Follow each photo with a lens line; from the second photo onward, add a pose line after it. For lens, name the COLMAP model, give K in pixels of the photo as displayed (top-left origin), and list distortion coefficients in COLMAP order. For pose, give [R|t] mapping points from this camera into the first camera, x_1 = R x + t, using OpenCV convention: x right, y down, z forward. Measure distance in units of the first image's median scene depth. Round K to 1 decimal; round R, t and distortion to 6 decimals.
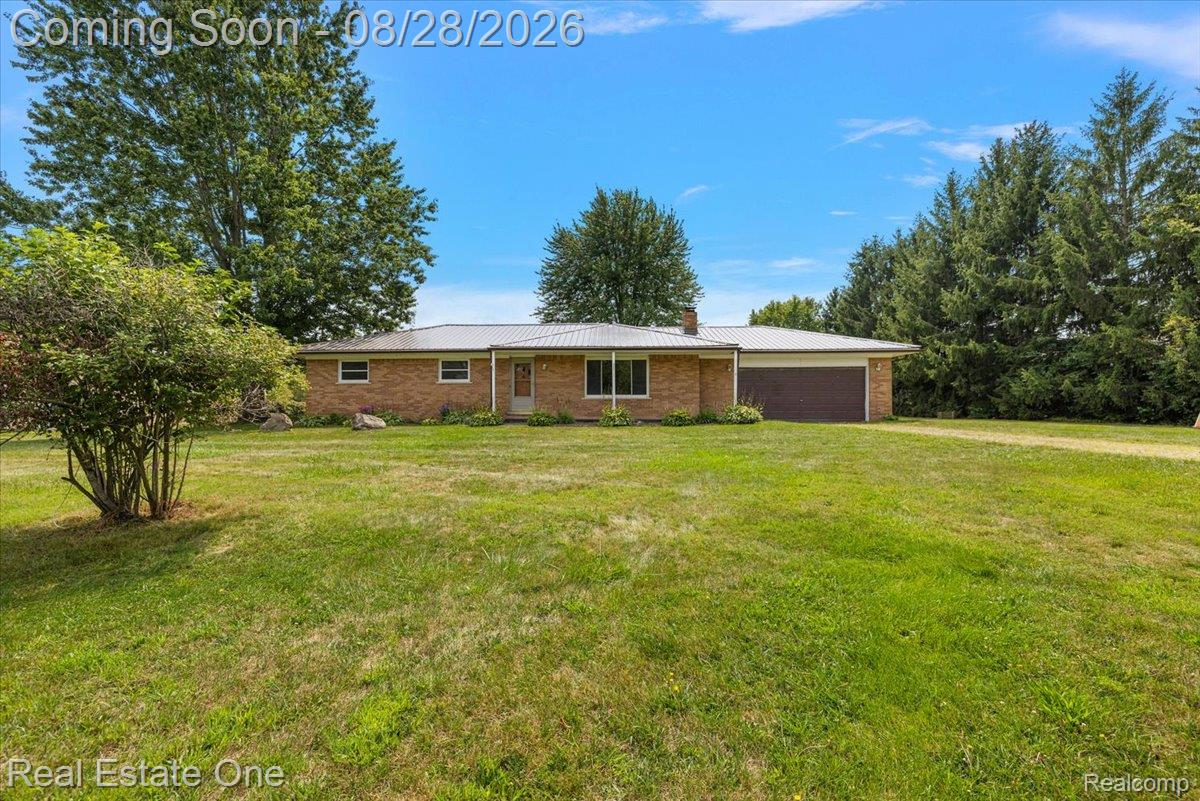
lens RADIAL K [[518.3, 0, 594.1], [0, 518.3, 415.3], [0, 0, 1]] dist [0.001657, 0.000340]
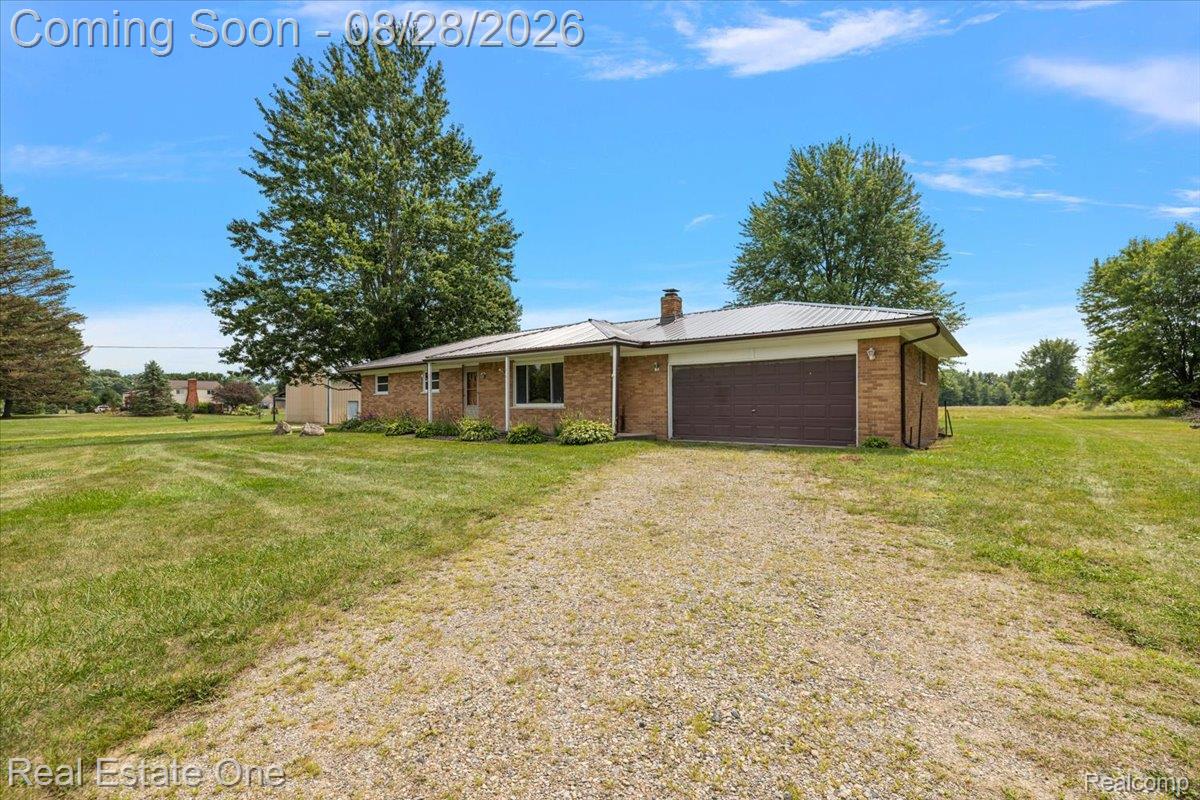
lens RADIAL K [[518.3, 0, 594.1], [0, 518.3, 414.8], [0, 0, 1]] dist [0.001657, 0.000340]
pose [[0.798173, 0.009411, -0.602355, 0.644178], [-0.006933, 0.999955, 0.006437, -0.026190], [0.602388, -0.000961, 0.798203, 0.345017]]
